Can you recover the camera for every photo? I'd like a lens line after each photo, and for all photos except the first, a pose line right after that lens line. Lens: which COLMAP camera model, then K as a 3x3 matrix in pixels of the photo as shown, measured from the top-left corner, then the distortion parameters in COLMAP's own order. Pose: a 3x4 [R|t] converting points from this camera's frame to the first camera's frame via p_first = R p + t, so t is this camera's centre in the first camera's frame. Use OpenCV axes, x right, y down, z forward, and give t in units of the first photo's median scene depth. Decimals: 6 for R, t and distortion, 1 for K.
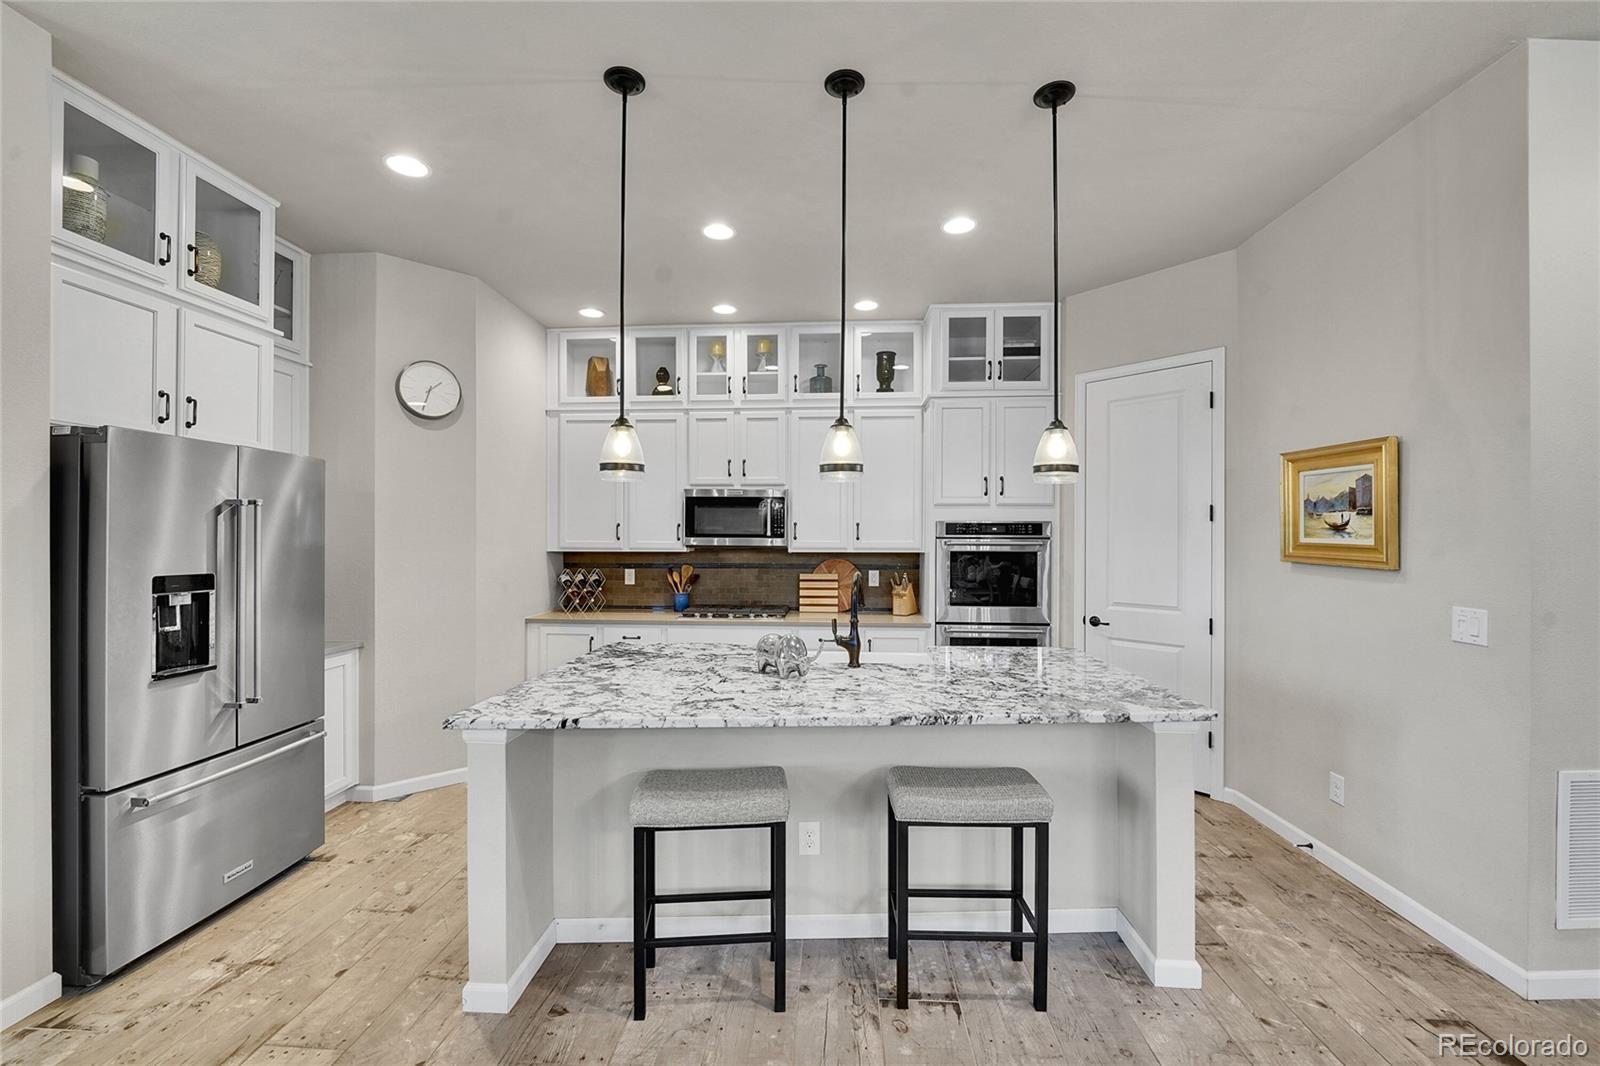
lens RADIAL K [[648.5, 0, 800.0], [0, 648.5, 533.0], [0, 0, 1]] dist [-0.001633, -0.000263]
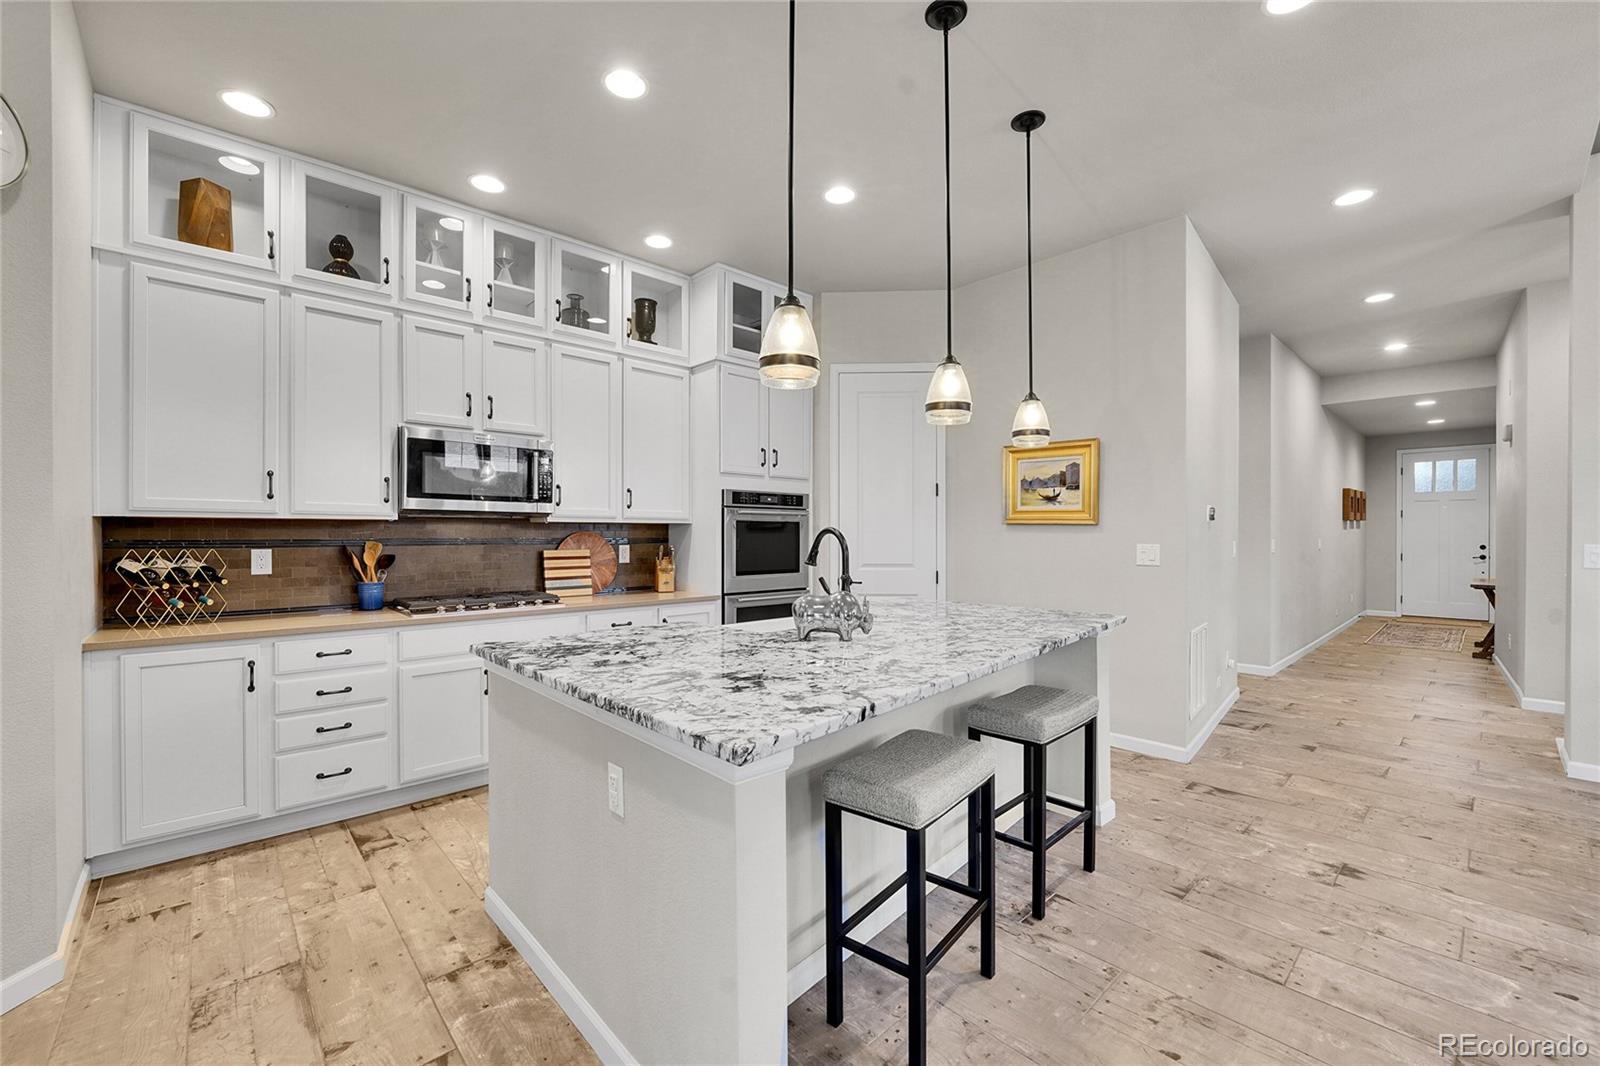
lens RADIAL K [[648.5, 0, 800.0], [0, 648.5, 533.0], [0, 0, 1]] dist [-0.001633, -0.000263]
pose [[0.695777, -0.001445, 0.718256, -0.373212], [-0.002900, 0.999984, 0.004821, 0.038861], [-0.718252, -0.005437, 0.695762, 0.229163]]
